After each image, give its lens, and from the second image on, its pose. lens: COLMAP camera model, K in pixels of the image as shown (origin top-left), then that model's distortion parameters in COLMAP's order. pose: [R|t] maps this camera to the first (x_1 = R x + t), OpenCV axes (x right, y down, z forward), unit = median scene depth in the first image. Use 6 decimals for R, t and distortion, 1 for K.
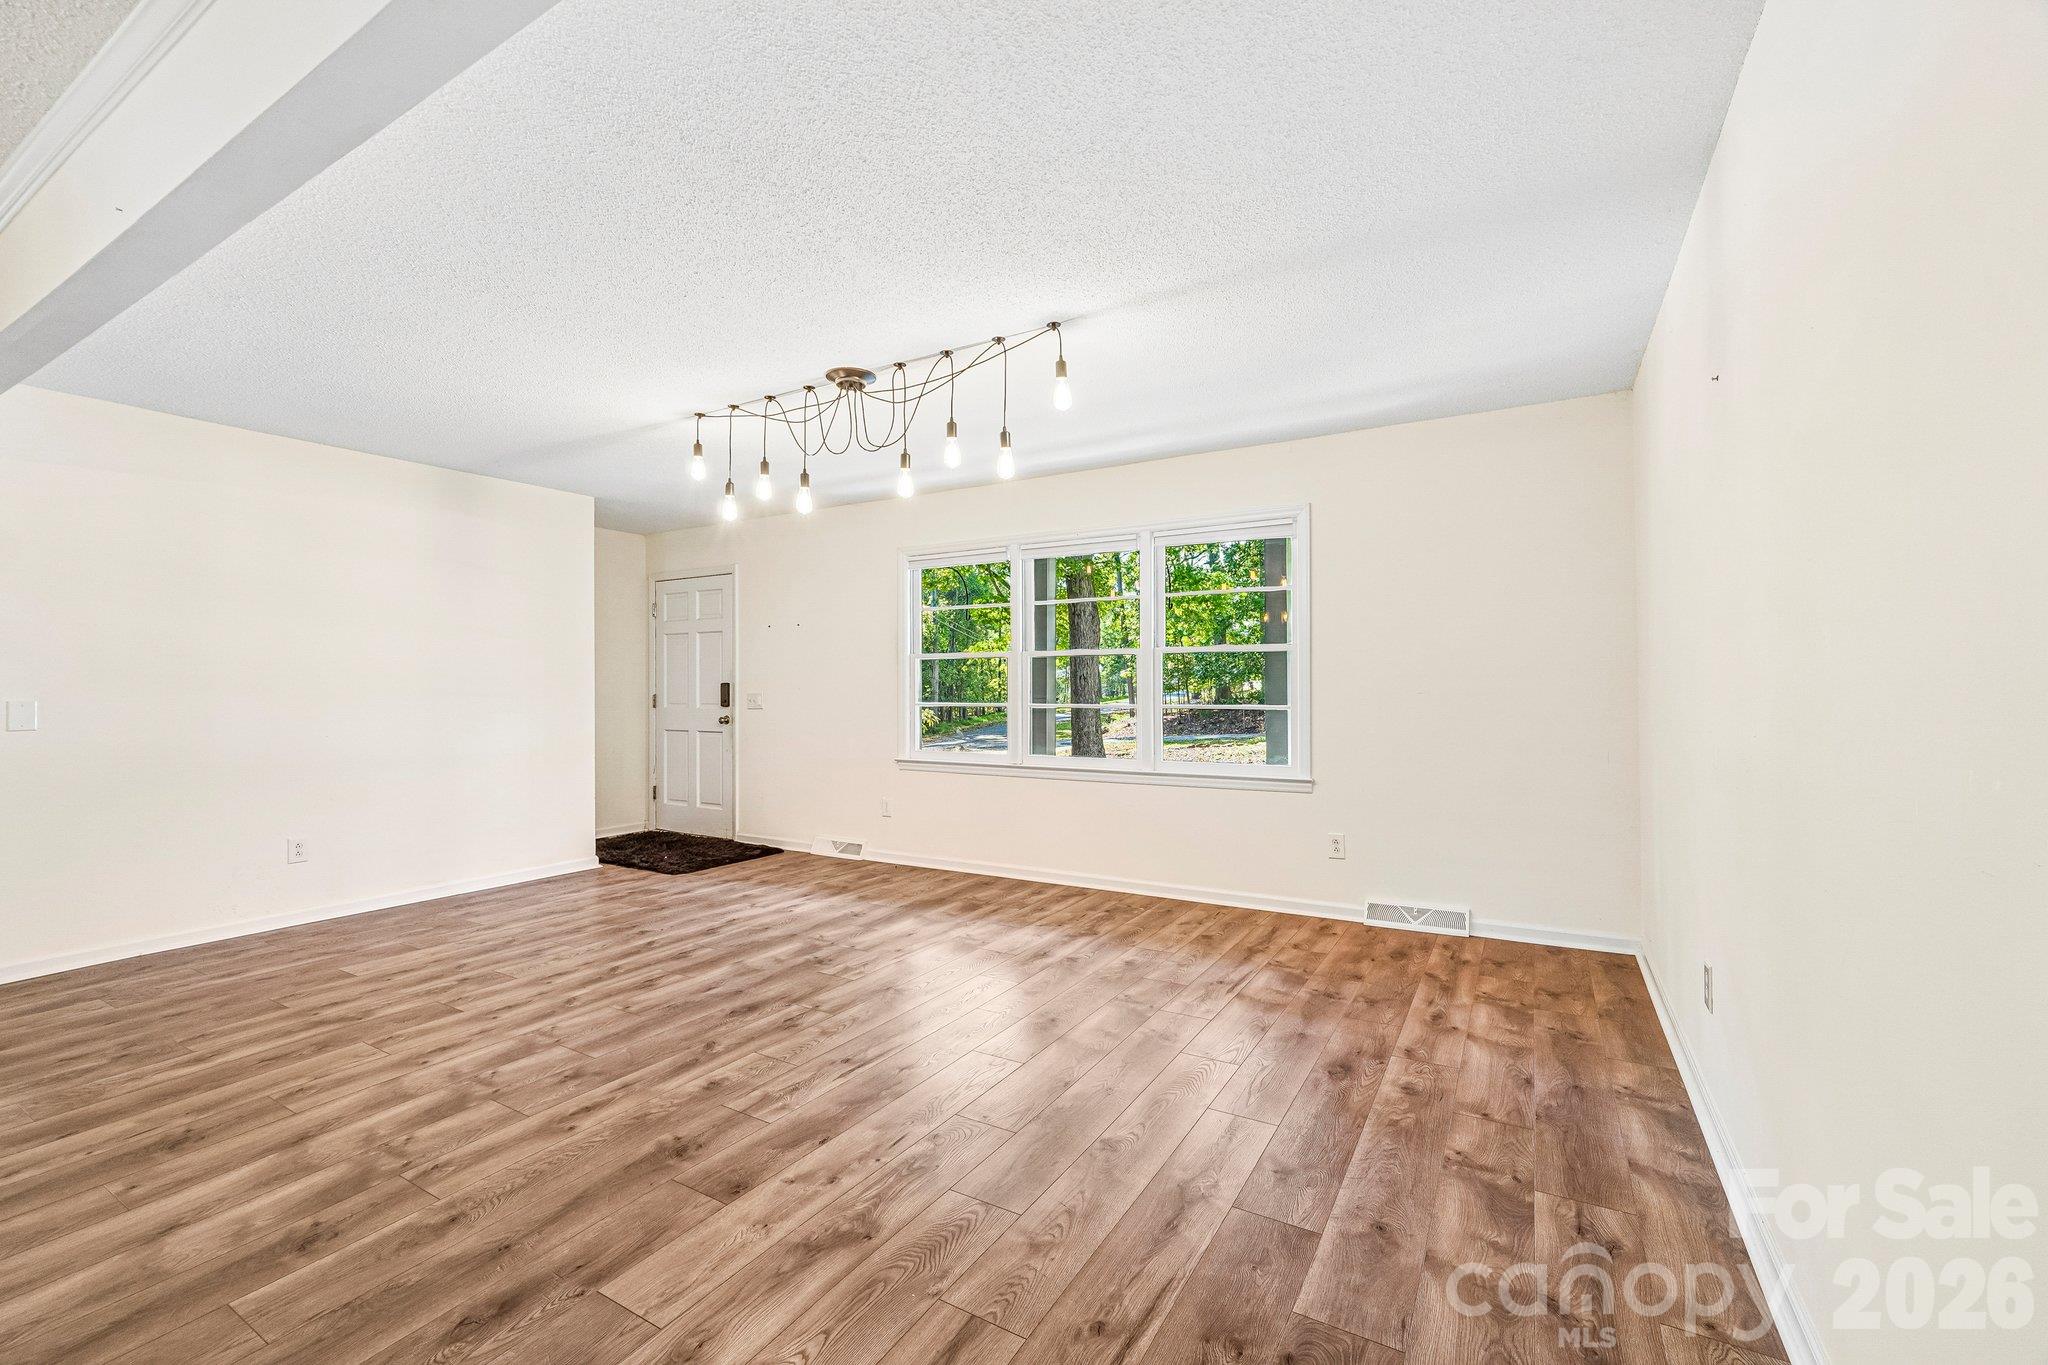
lens RADIAL K [[878.9, 0, 1025.0], [0, 878.9, 679.1], [0, 0, 1]] dist [-0.002094, 0.004083]
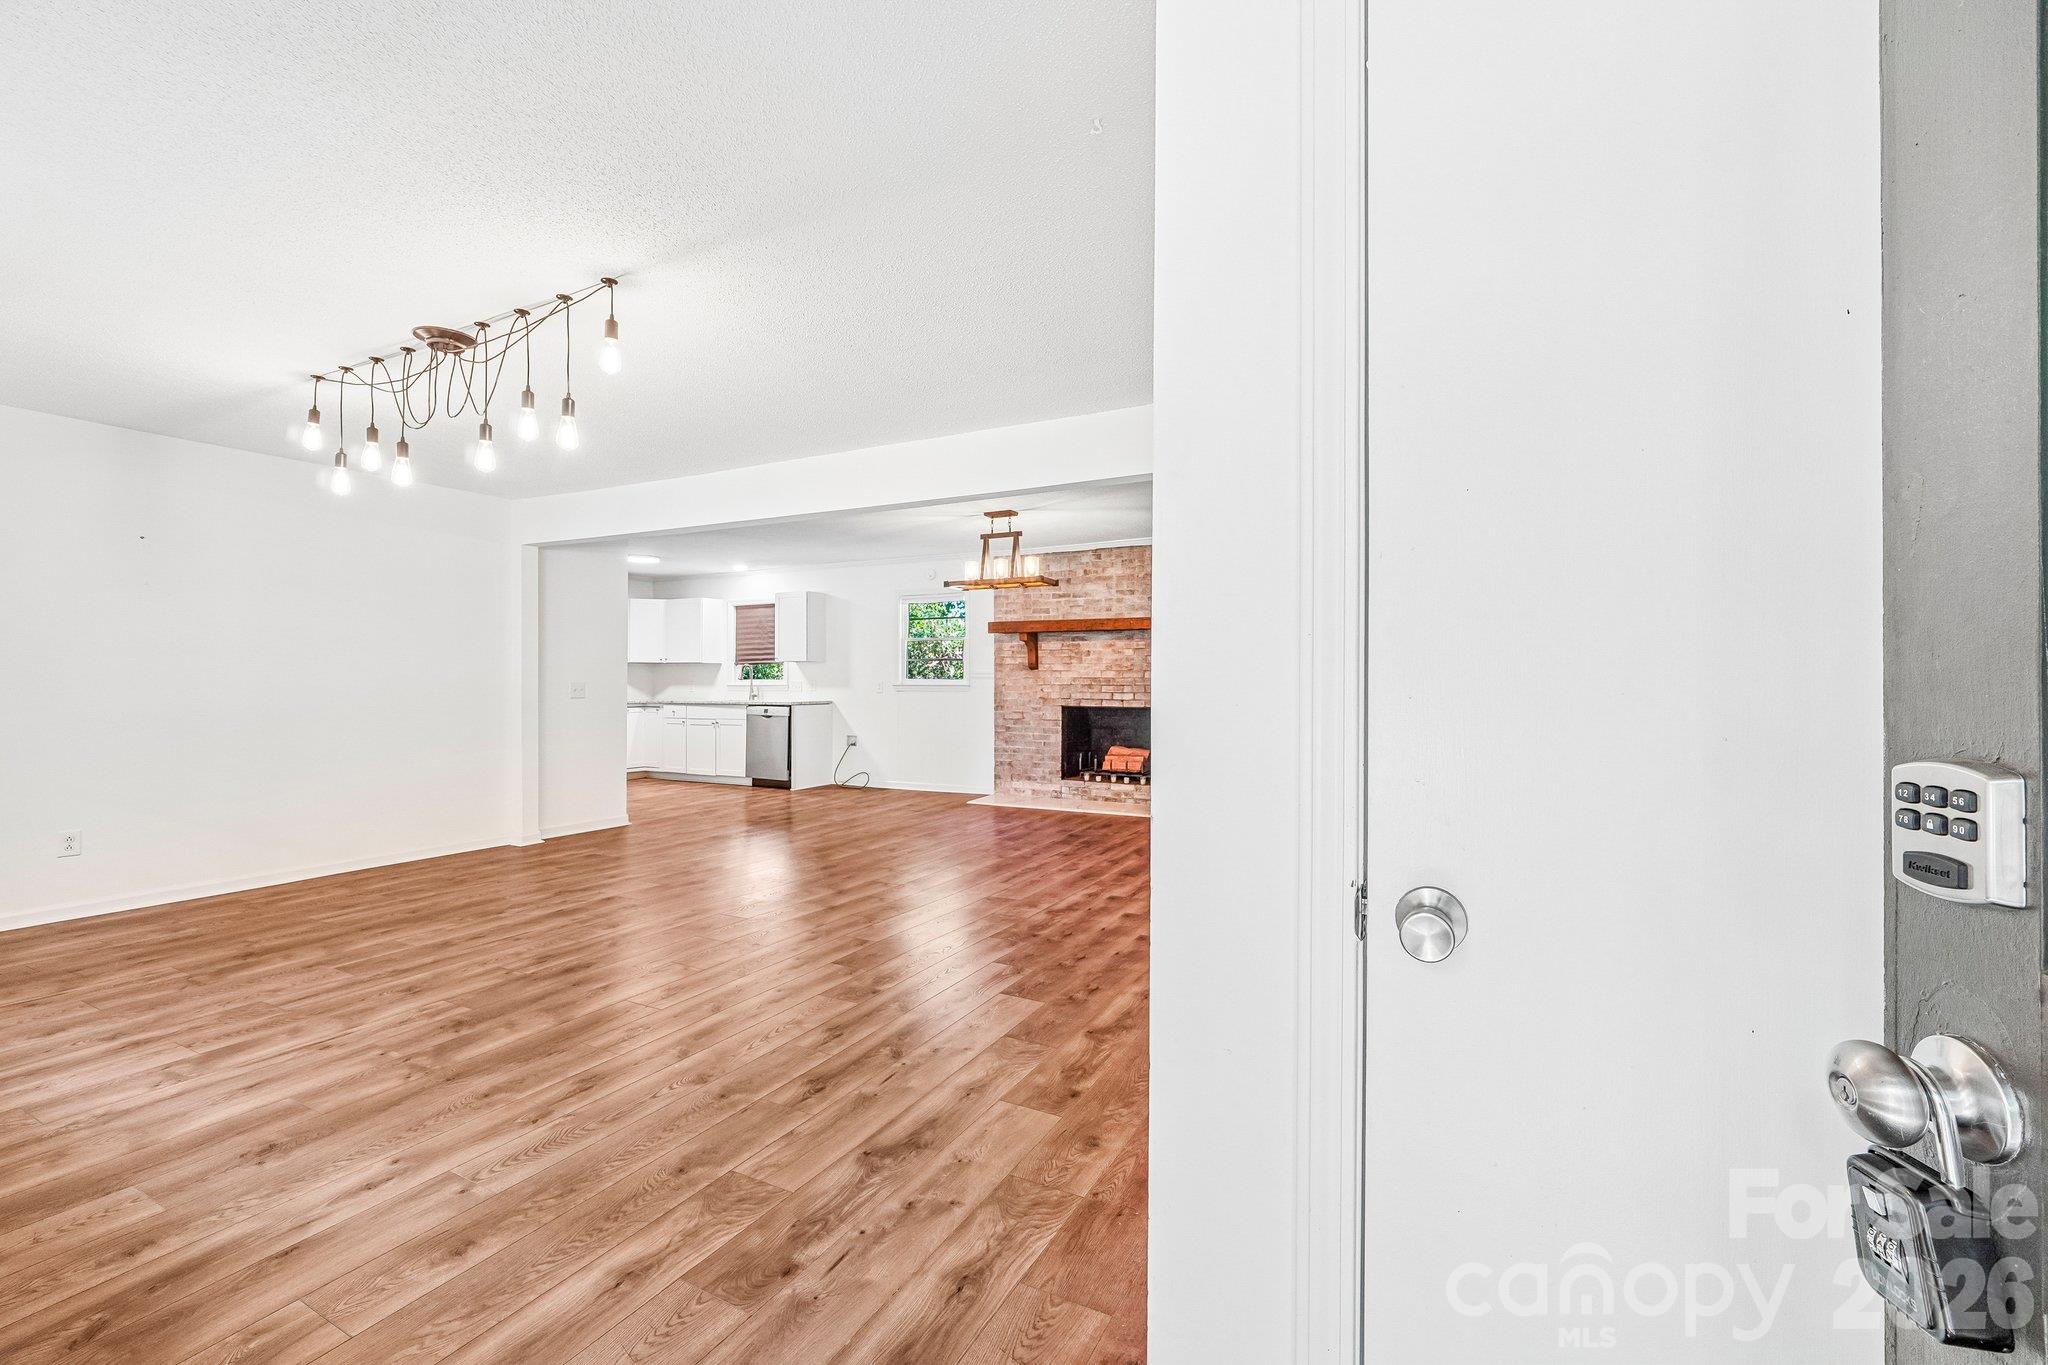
lens RADIAL K [[878.9, 0, 1025.0], [0, 878.9, 679.1], [0, 0, 1]] dist [-0.002094, 0.004083]
pose [[-0.998845, 0.006017, -0.047672, -0.650391], [0.006454, 0.999938, -0.009024, 0.018437], [0.047614, -0.009321, -0.998822, 1.669459]]
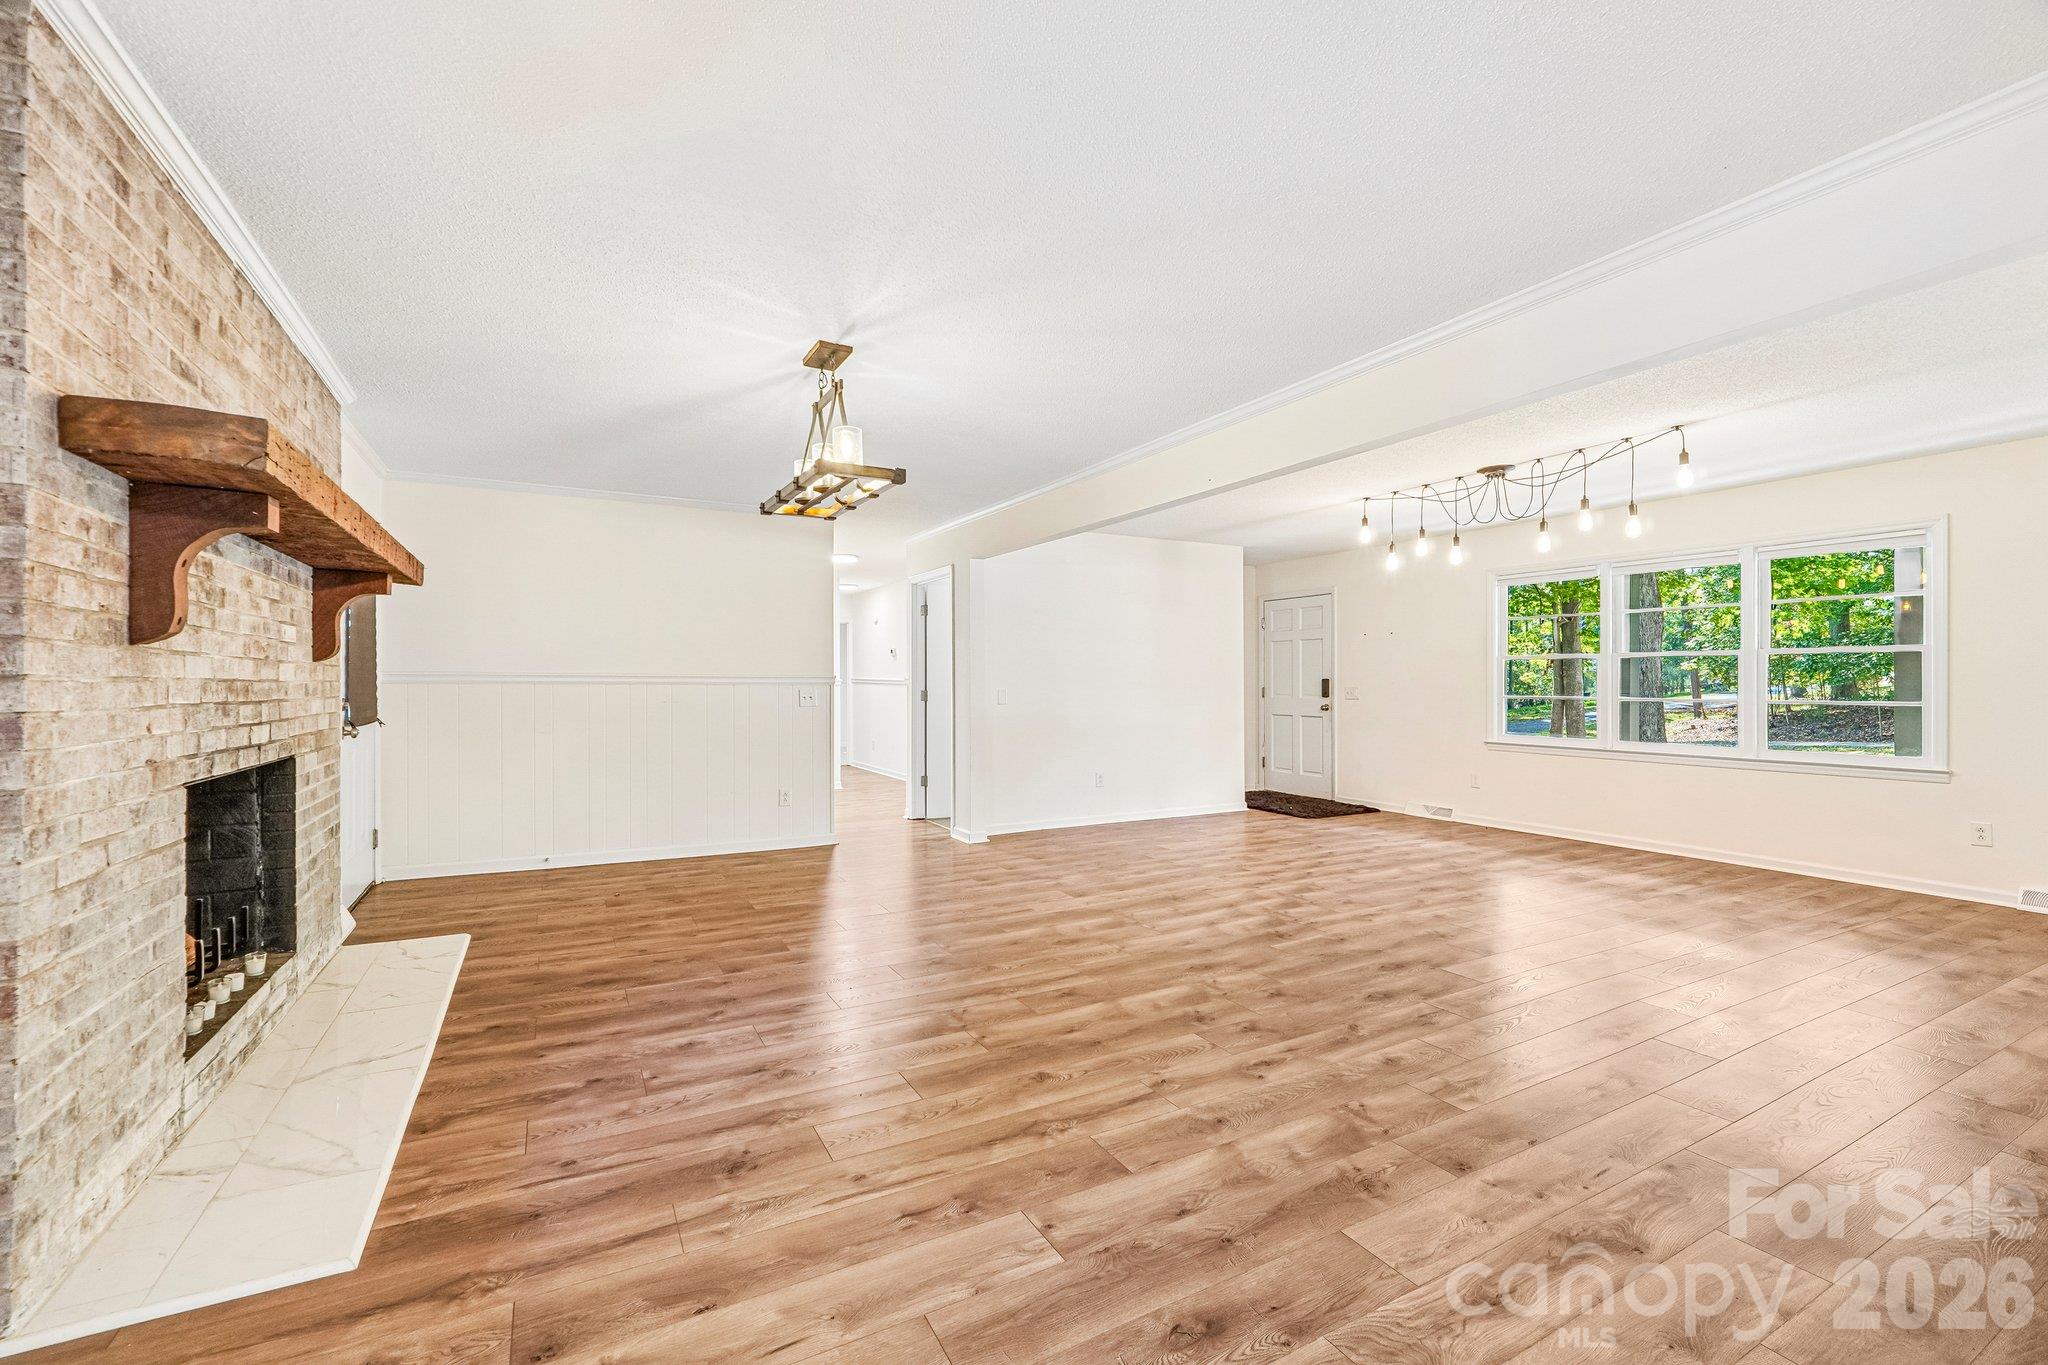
lens RADIAL K [[878.9, 0, 1025.0], [0, 878.9, 679.1], [0, 0, 1]] dist [-0.002094, 0.004083]
pose [[0.863622, 0.001437, -0.504137, -0.116252], [0.002395, 0.999973, 0.006953, -0.008556], [0.504134, -0.007212, 0.863595, -0.545004]]
